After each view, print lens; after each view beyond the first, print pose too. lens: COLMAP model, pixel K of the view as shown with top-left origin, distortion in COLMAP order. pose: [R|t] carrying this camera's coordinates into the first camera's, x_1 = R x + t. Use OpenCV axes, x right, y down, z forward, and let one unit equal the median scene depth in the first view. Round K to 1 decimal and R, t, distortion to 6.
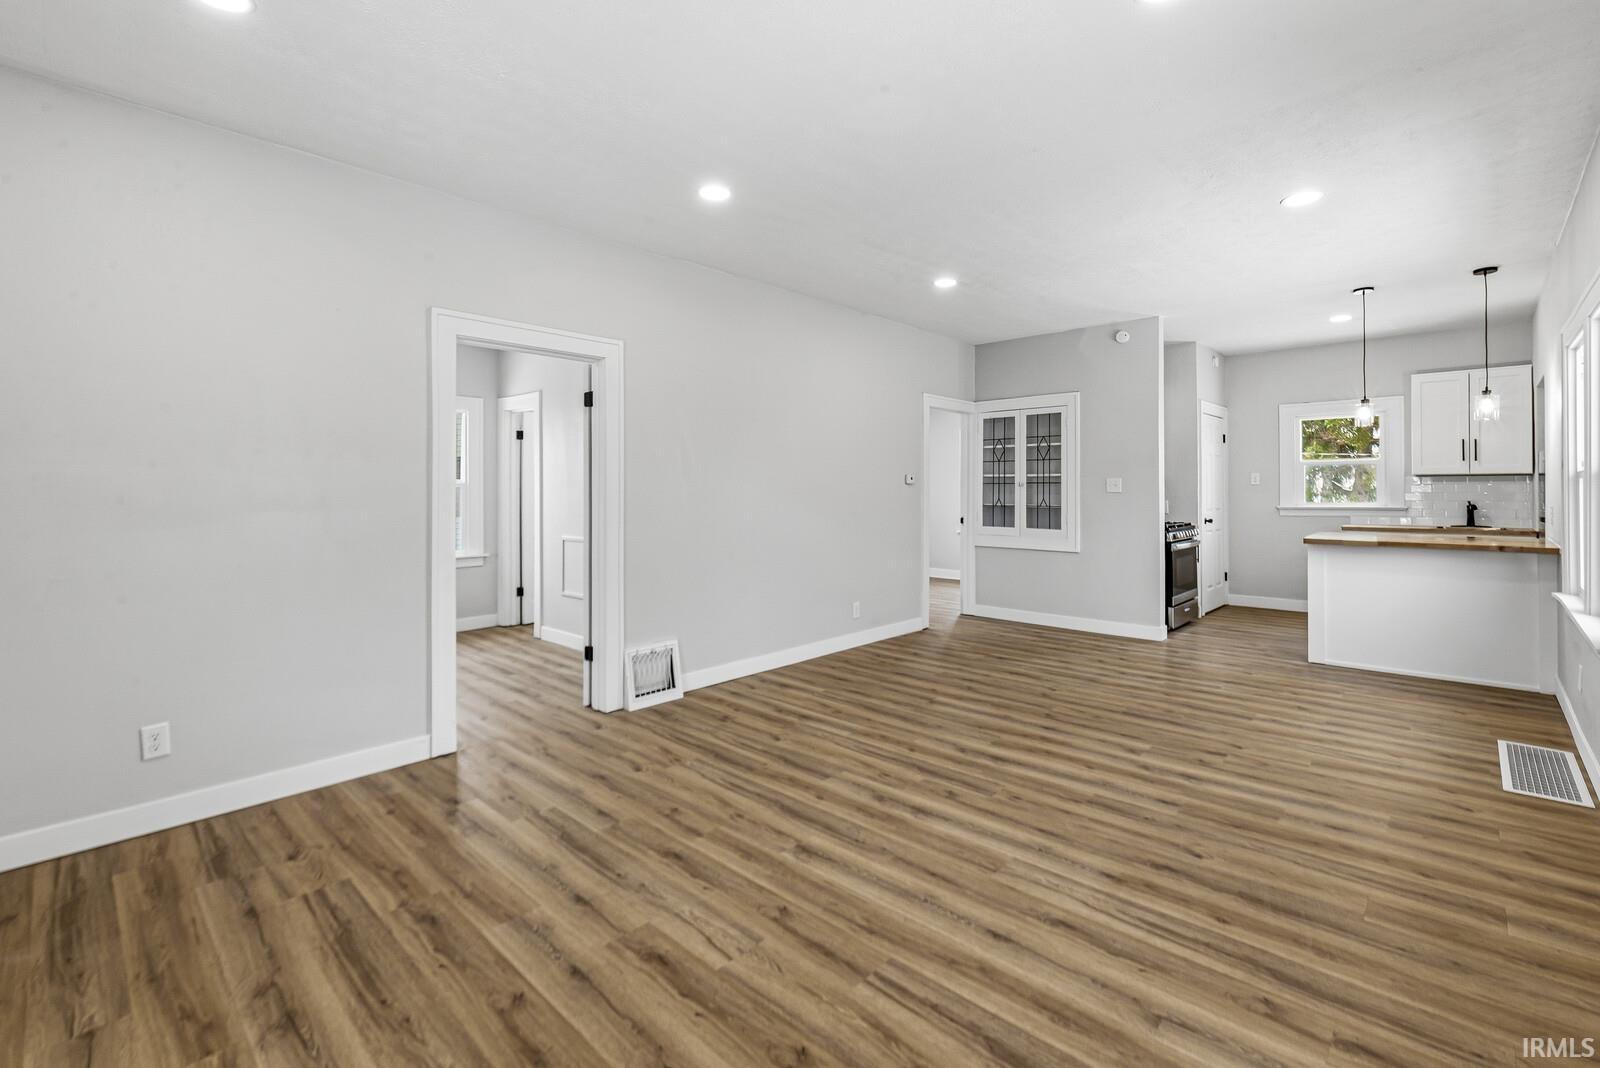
lens RADIAL K [[704.7, 0, 778.4], [0, 704.7, 500.1], [0, 0, 1]] dist [-0.012293, -0.000374]
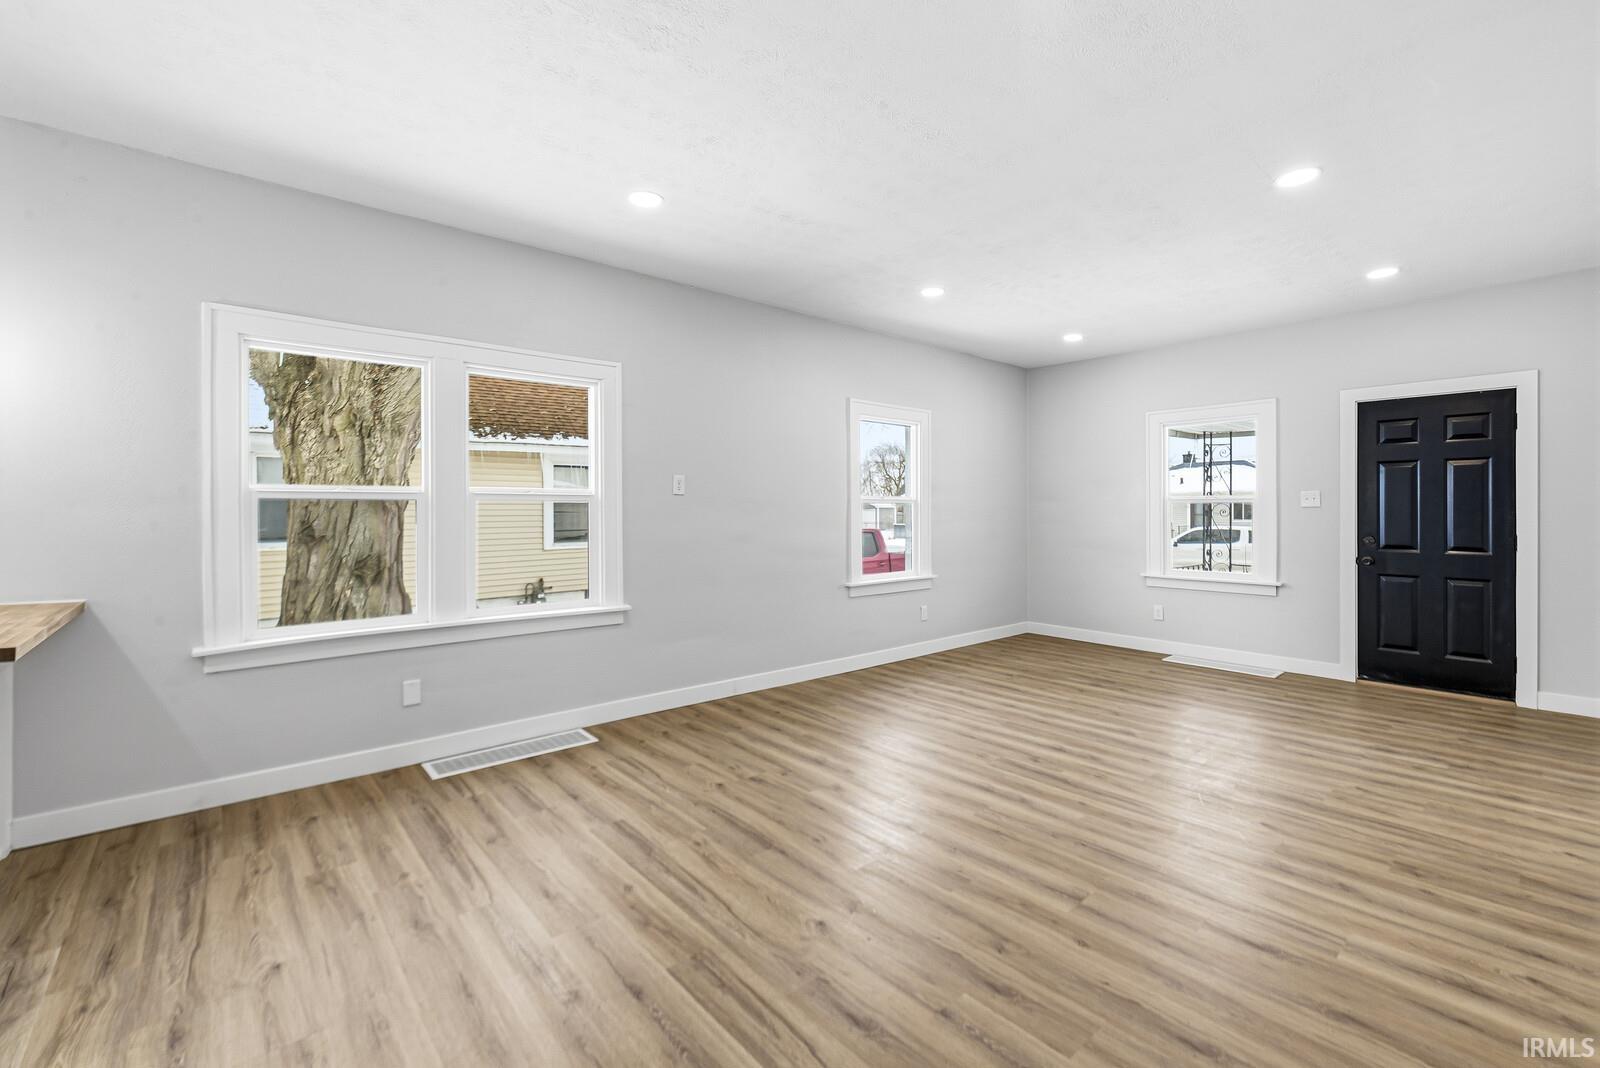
lens RADIAL K [[682.7, 0, 803.9], [0, 682.7, 508.6], [0, 0, 1]] dist [-0.000933, -0.000234]
pose [[-0.997143, 0.005840, 0.075312, 0.250276], [0.006258, 0.999966, 0.005311, -0.010006], [-0.075278, 0.005767, -0.997146, 0.997381]]
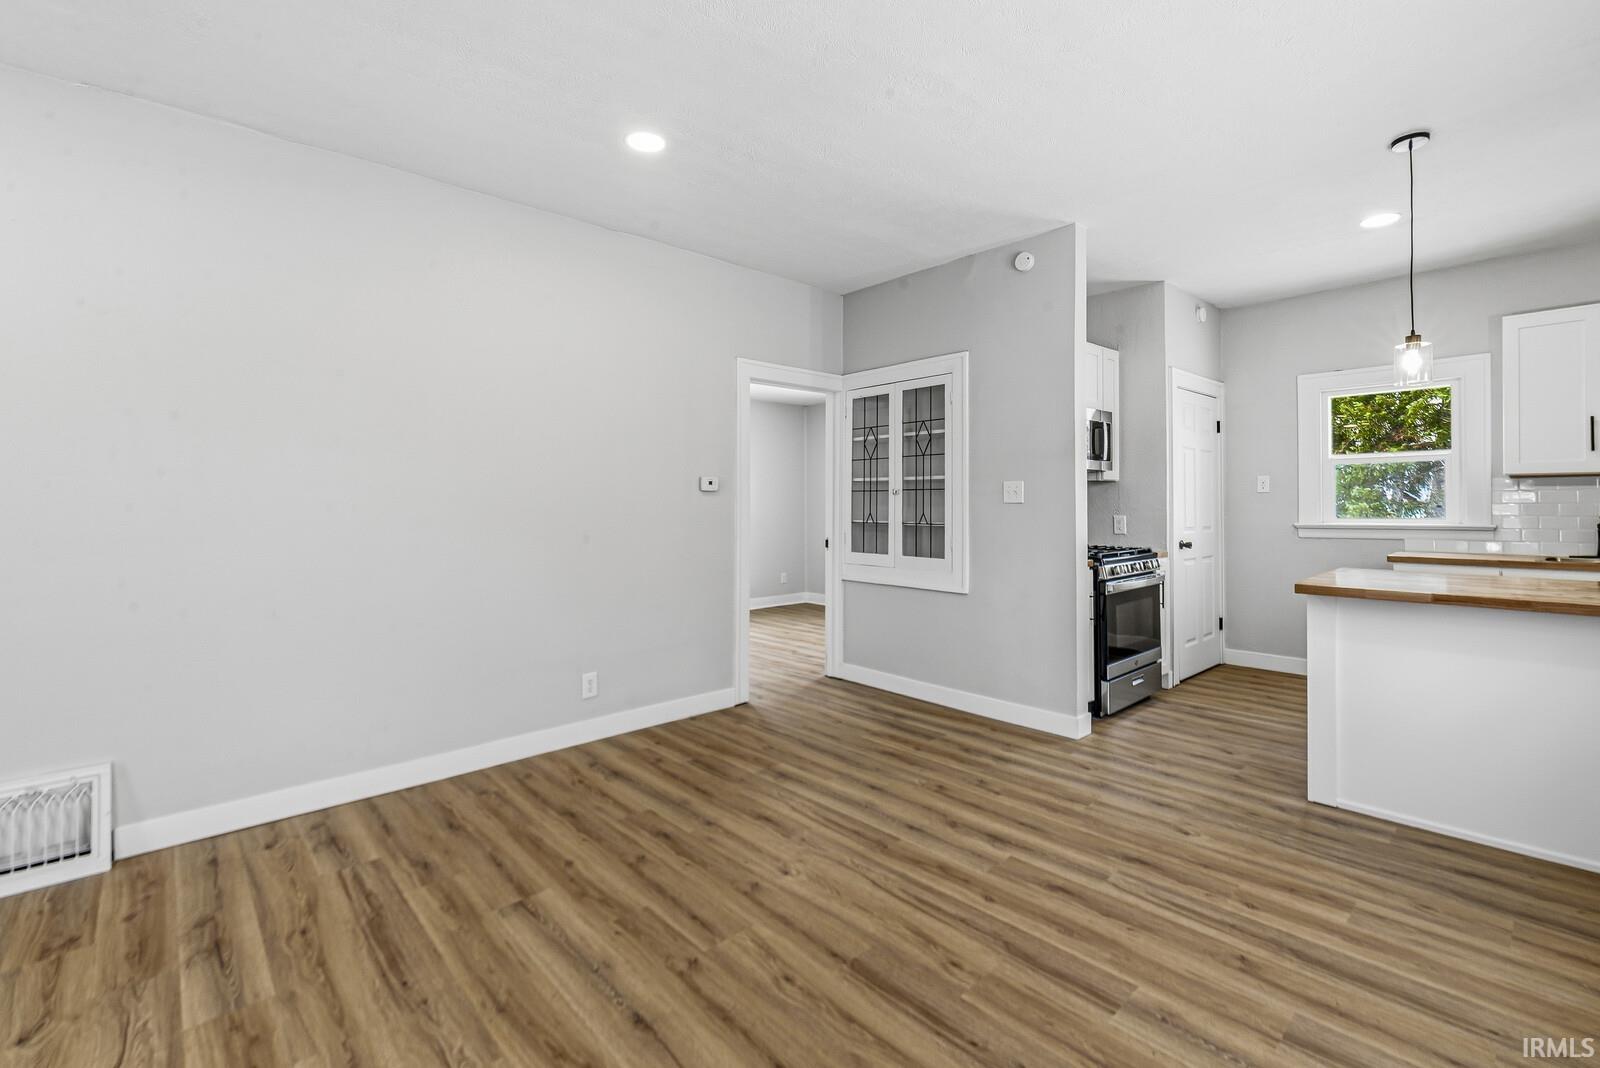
lens RADIAL K [[703.3, 0, 796.7], [0, 703.3, 512.0], [0, 0, 1]] dist [-0.002889, -0.000230]
pose [[0.998528, -0.000318, -0.054239, 0.292549], [0.000198, 0.999998, -0.002221, -0.001144], [0.054239, 0.002207, 0.998526, 0.318933]]
